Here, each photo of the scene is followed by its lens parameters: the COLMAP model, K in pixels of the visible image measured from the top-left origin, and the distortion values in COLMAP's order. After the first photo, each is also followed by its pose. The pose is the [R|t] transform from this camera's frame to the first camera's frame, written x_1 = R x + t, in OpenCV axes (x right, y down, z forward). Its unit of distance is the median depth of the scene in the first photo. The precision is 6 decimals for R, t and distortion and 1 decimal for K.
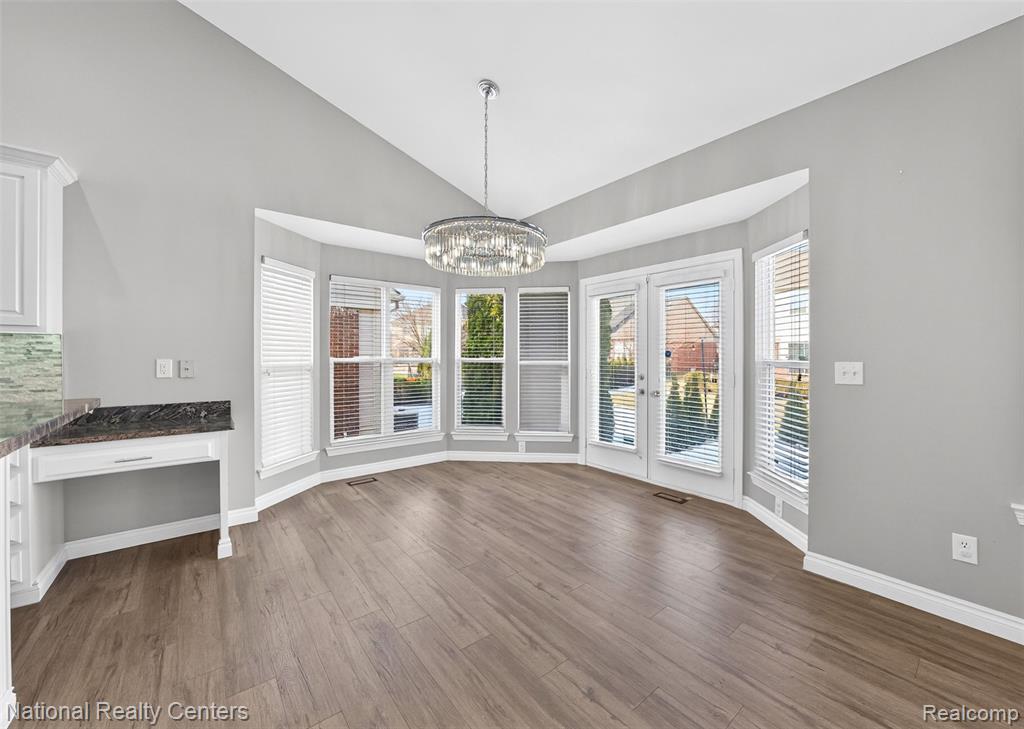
lens RADIAL K [[396.1, 0, 528.4], [0, 396.1, 359.6], [0, 0, 1]] dist [-0.024573, 0.001967]
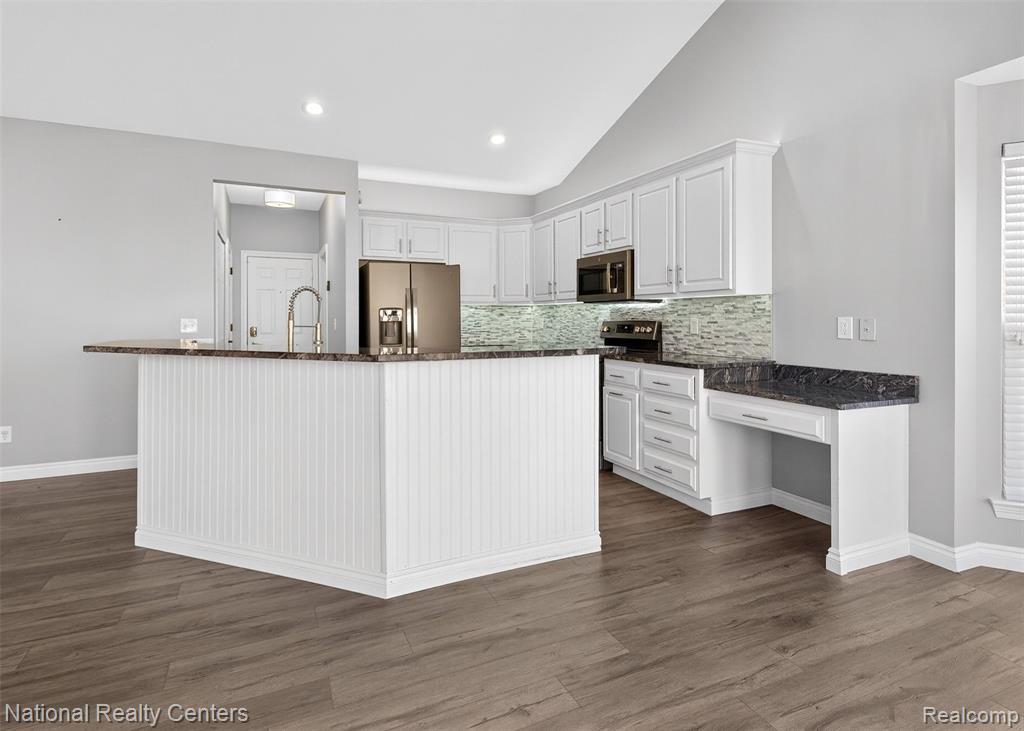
lens RADIAL K [[528.9, 0, 495.6], [0, 528.9, 319.3], [0, 0, 1]] dist [0.025113, -0.000396]
pose [[-0.277673, 0.006939, -0.960651, 0.394981], [0.002573, 0.999976, 0.006479, -0.005883], [0.960672, -0.000672, -0.277684, 0.585968]]
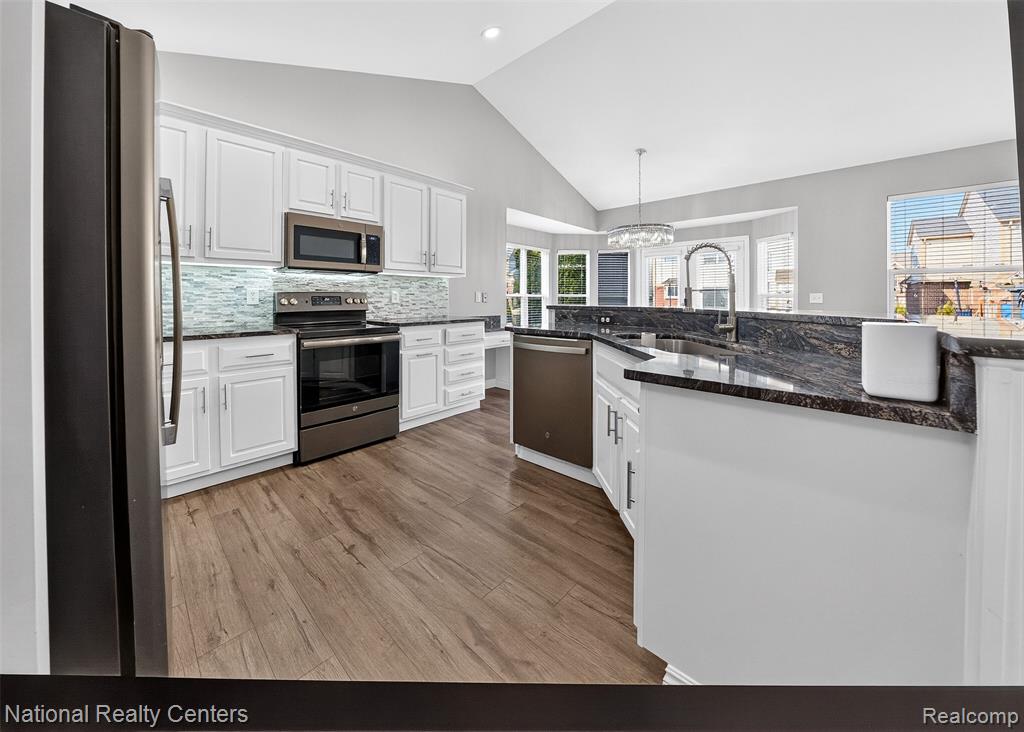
lens RADIAL K [[358.9, 0, 502.8], [0, 358.9, 300.7], [0, 0, 1]] dist [-0.021215, 0.000078]
pose [[0.992316, -0.002278, 0.123708, -1.023298], [0.002446, 0.999996, -0.001206, 0.042176], [-0.123704, 0.001499, 0.992318, -0.689099]]
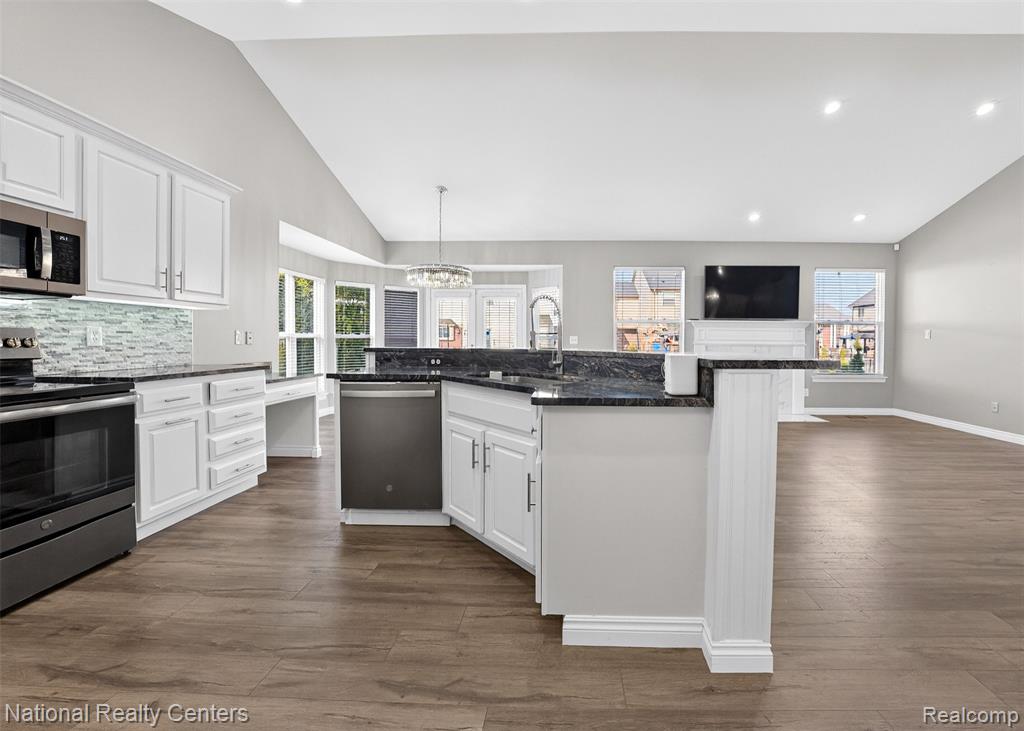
lens RADIAL K [[396.1, 0, 551.9], [0, 396.1, 349.2], [0, 0, 1]] dist [-0.024573, 0.001967]
pose [[0.662171, -0.015569, 0.749191, -1.224991], [0.002329, 0.999822, 0.018719, 0.041379], [-0.749350, -0.010650, 0.662089, -0.691053]]
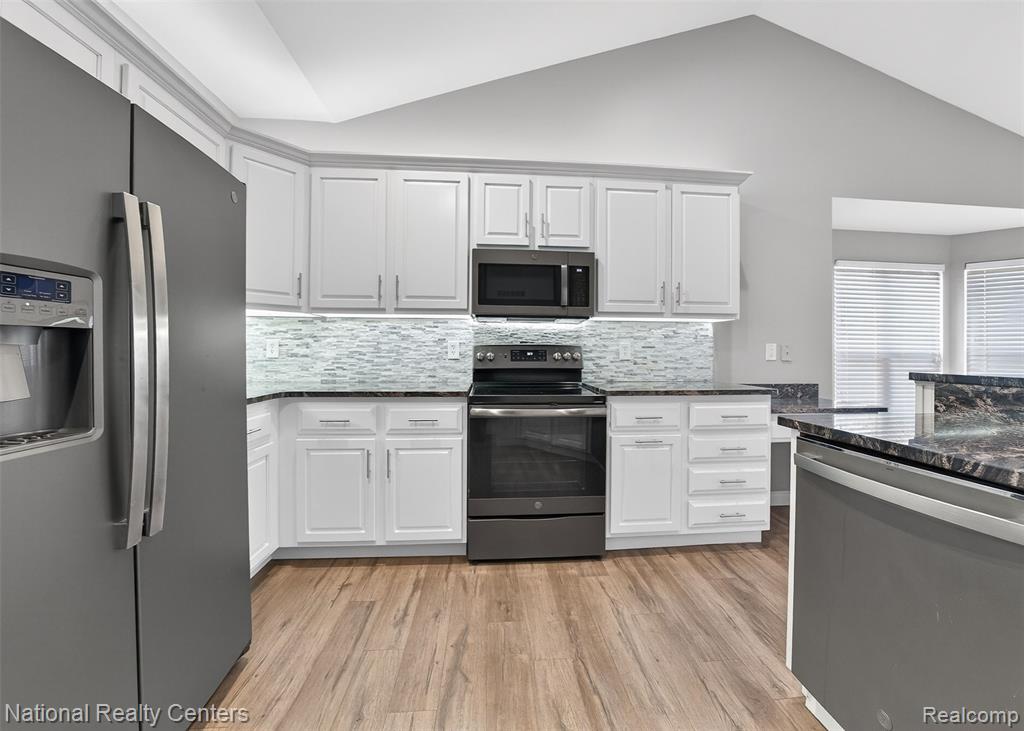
lens RADIAL K [[396.1, 0, 524.6], [0, 396.1, 347.0], [0, 0, 1]] dist [-0.024573, 0.001967]
pose [[0.825366, -0.001070, -0.564596, -0.880199], [-0.010120, 0.999810, -0.016688, 0.034834], [0.564507, 0.019487, 0.825198, -0.326970]]
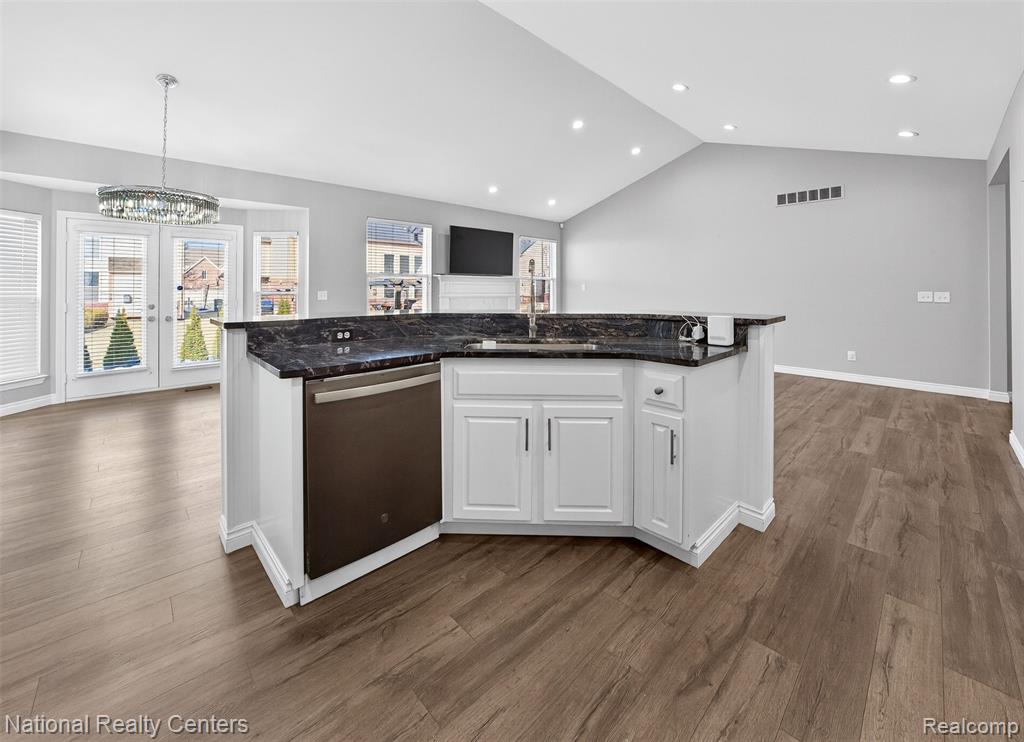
lens RADIAL K [[396.0, 0, 492.0], [0, 396.0, 284.8], [0, 0, 1]] dist [-0.021083, 0.000784]
pose [[-0.020360, 0.009063, 0.999752, -1.449594], [0.011728, 0.999892, -0.008825, 0.000787], [-0.999724, 0.011546, -0.020464, 0.002110]]
